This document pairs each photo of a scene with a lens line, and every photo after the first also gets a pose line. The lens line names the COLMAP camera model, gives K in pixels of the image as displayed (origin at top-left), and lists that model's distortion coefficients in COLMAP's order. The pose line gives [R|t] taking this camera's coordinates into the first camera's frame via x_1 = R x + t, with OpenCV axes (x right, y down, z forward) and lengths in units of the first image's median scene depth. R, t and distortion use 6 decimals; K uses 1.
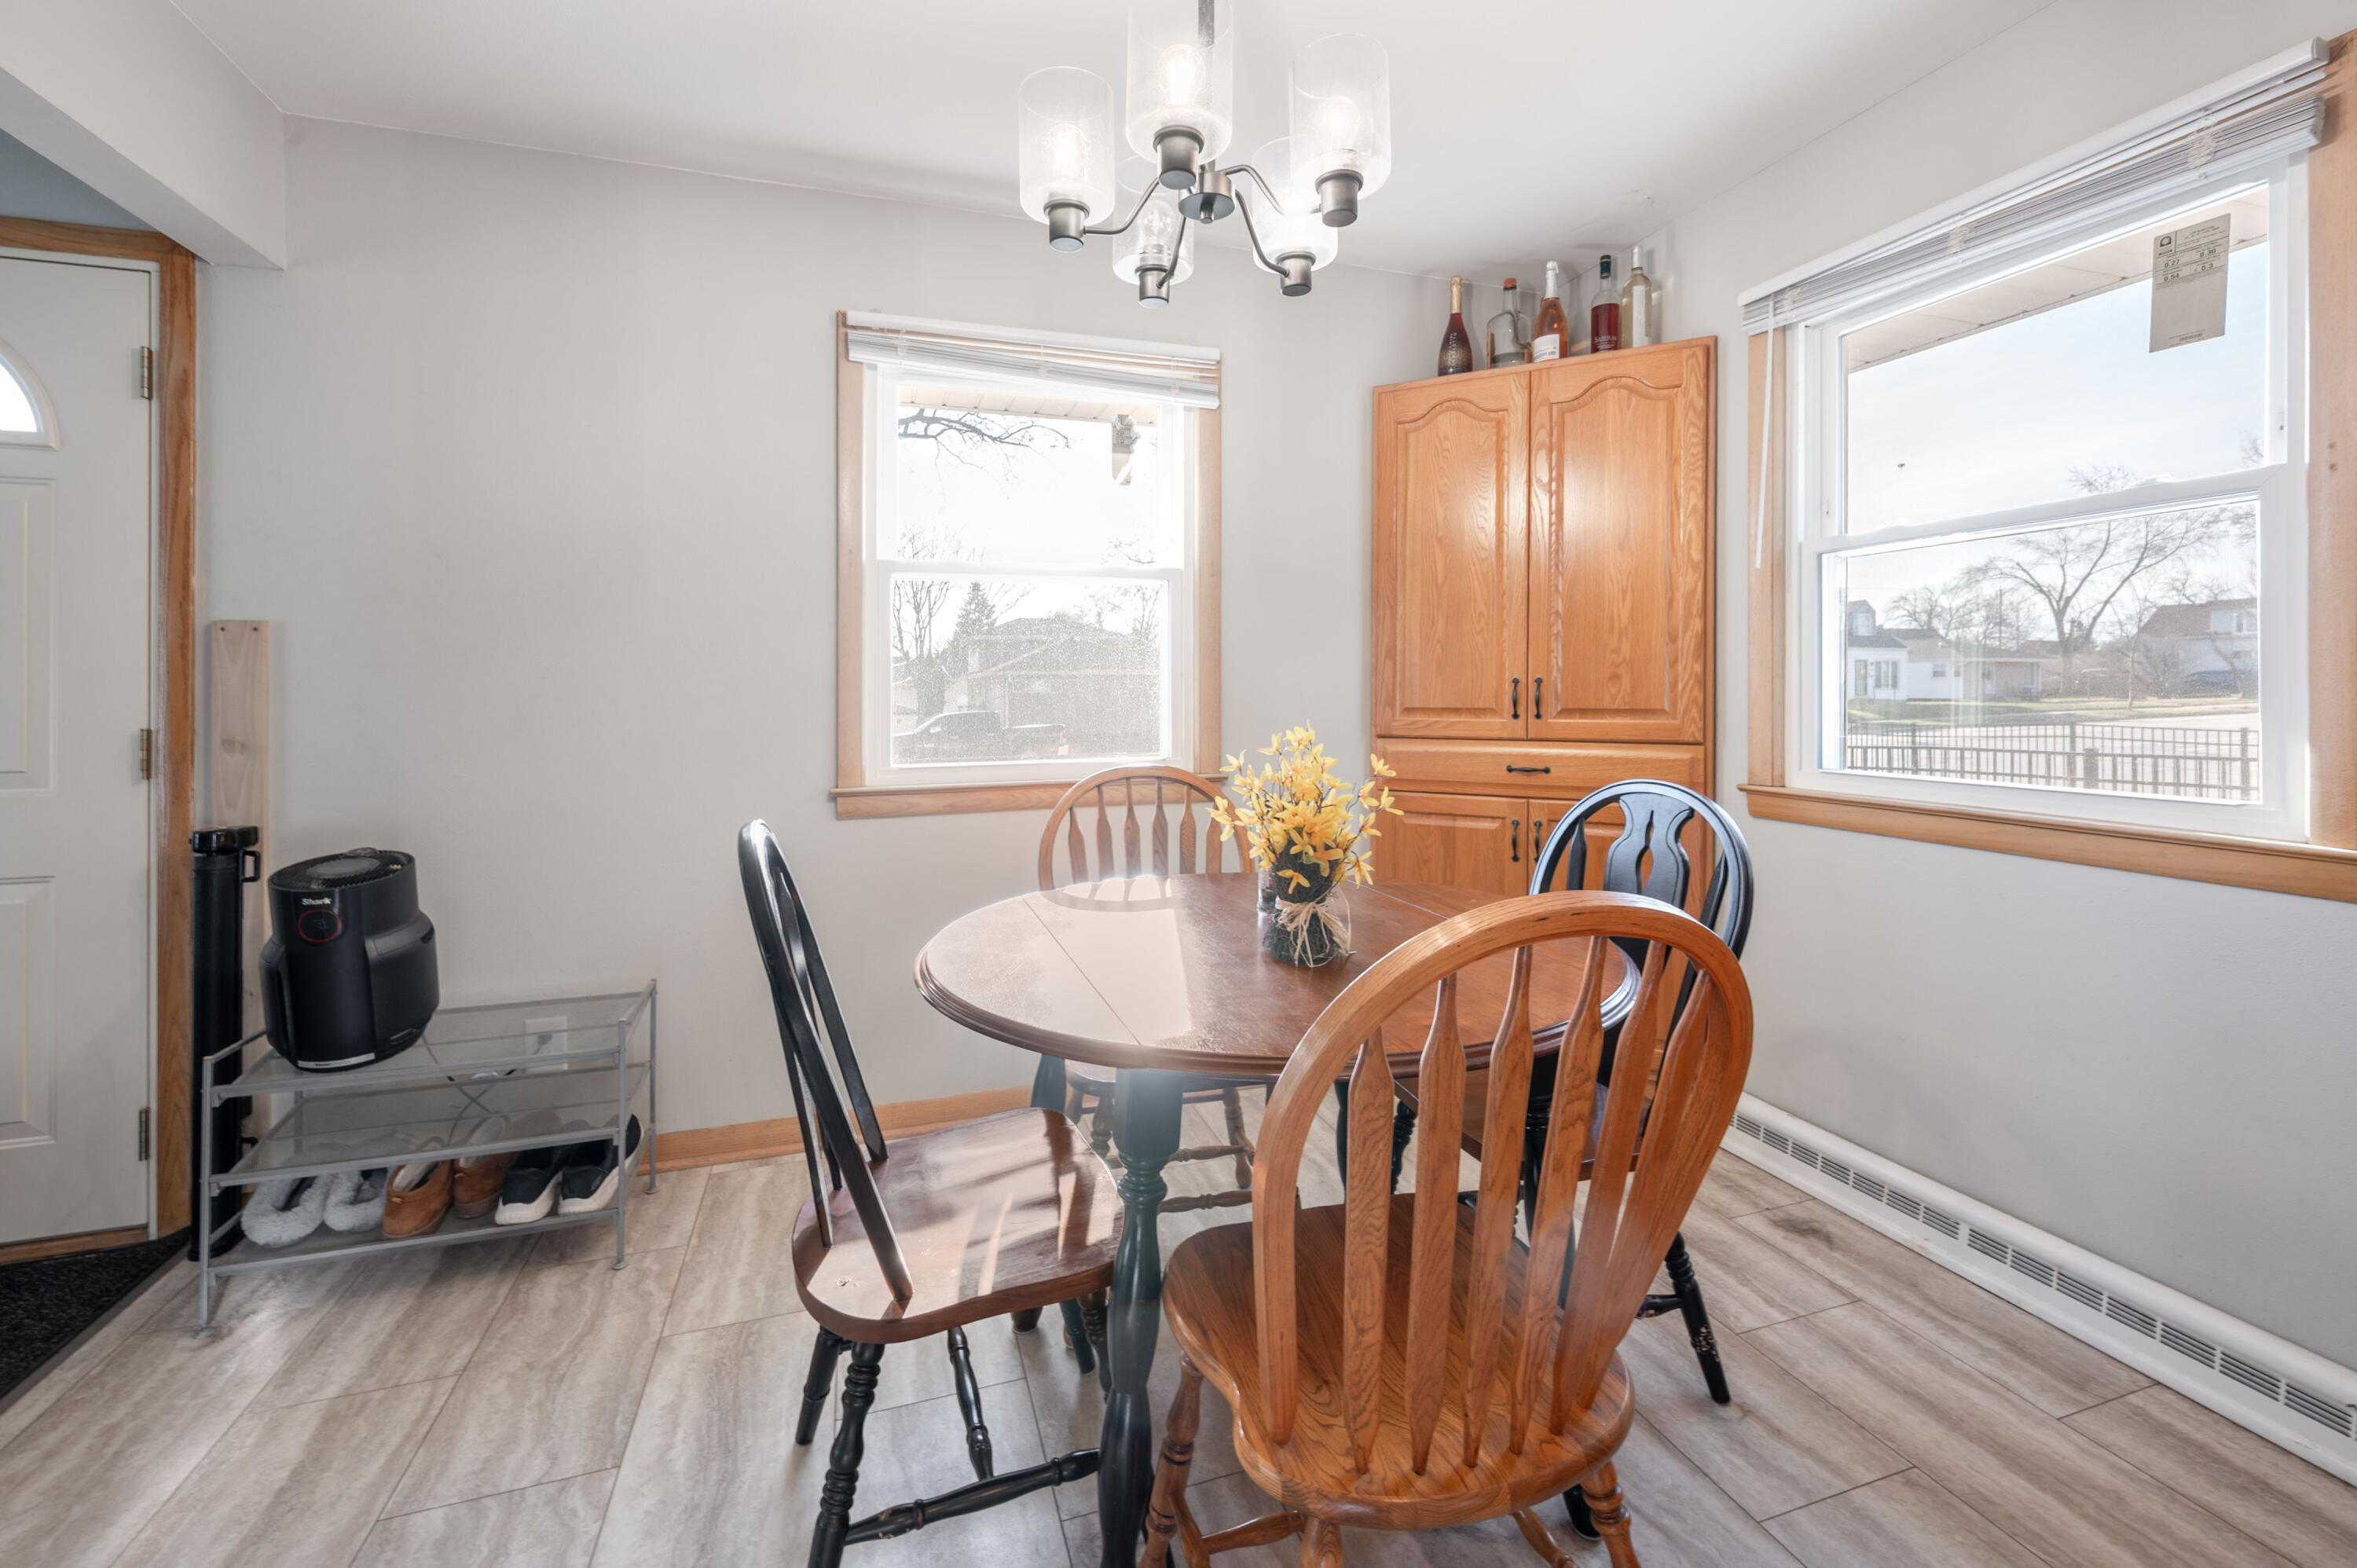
lens RADIAL K [[957.6, 0, 1144.6], [0, 957.6, 677.4], [0, 0, 1]] dist [-0.000266, -0.000251]
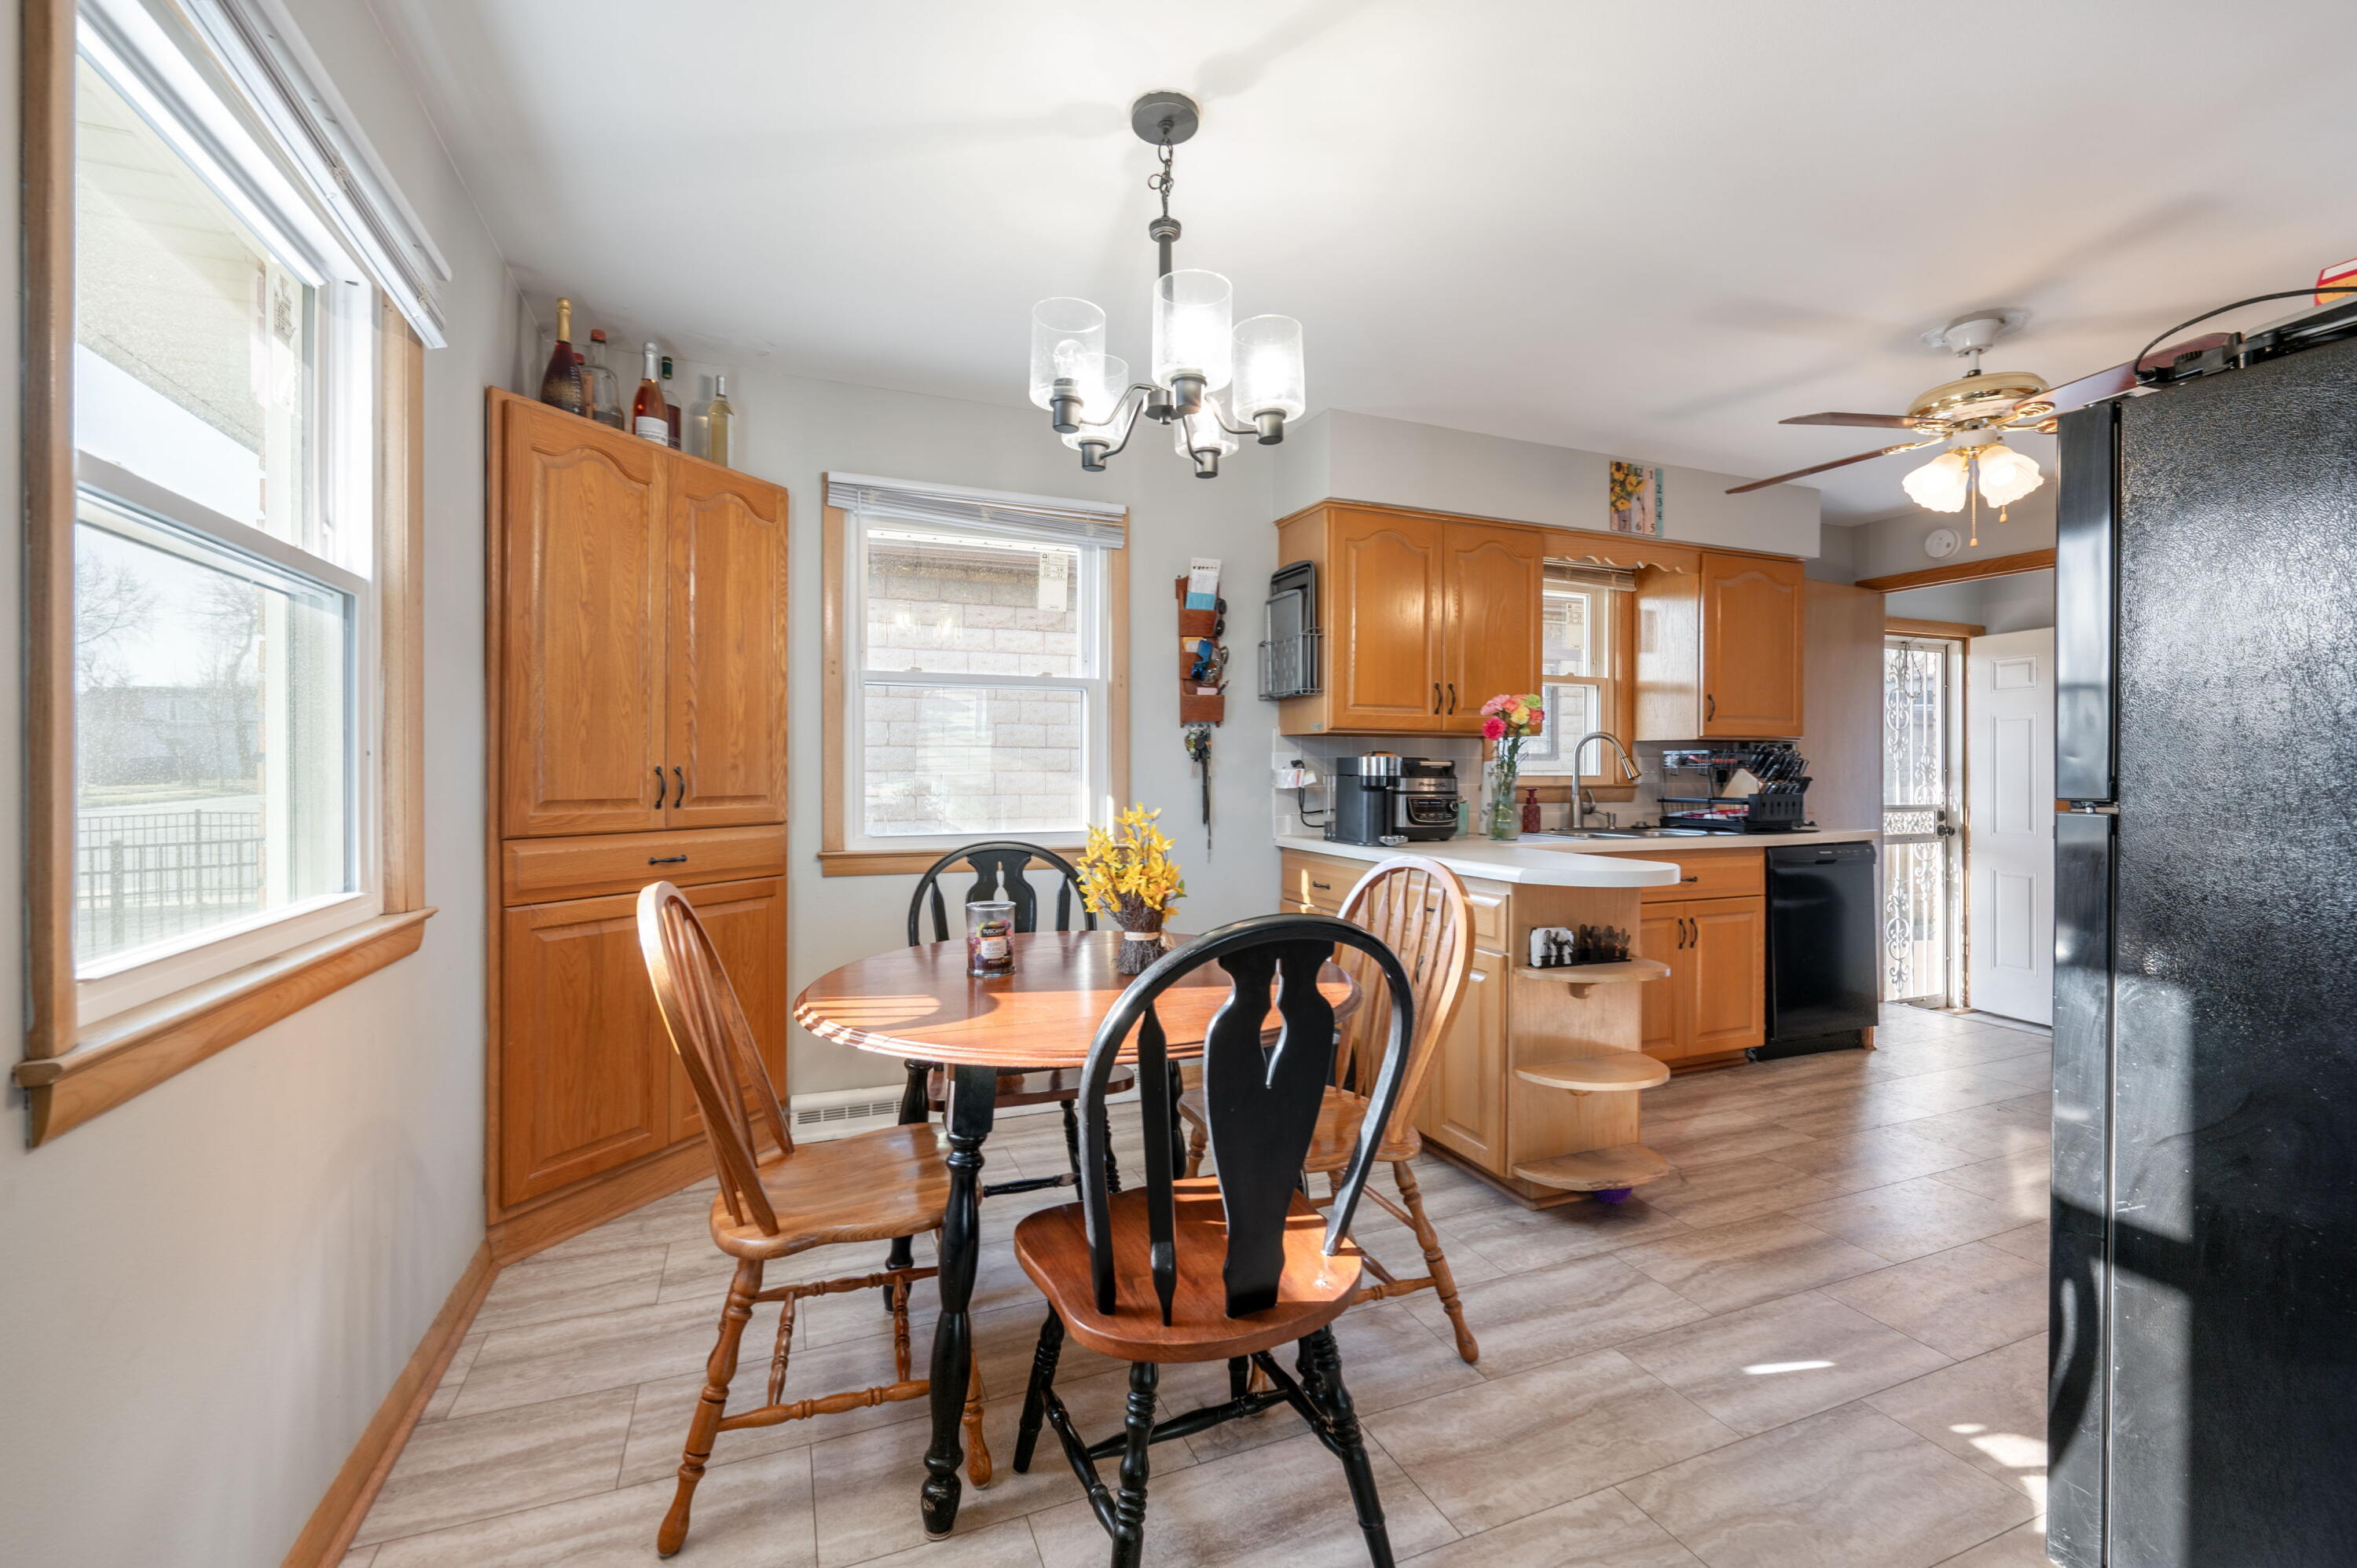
lens RADIAL K [[1013.1, 0, 1184.7], [0, 1013.1, 770.7], [0, 0, 1]] dist [-0.000552, -0.000070]
pose [[-0.108275, 0.003958, 0.994113, -0.672208], [-0.011789, 0.999917, -0.005265, 0.003787], [-0.994051, -0.012289, -0.108219, 0.566658]]
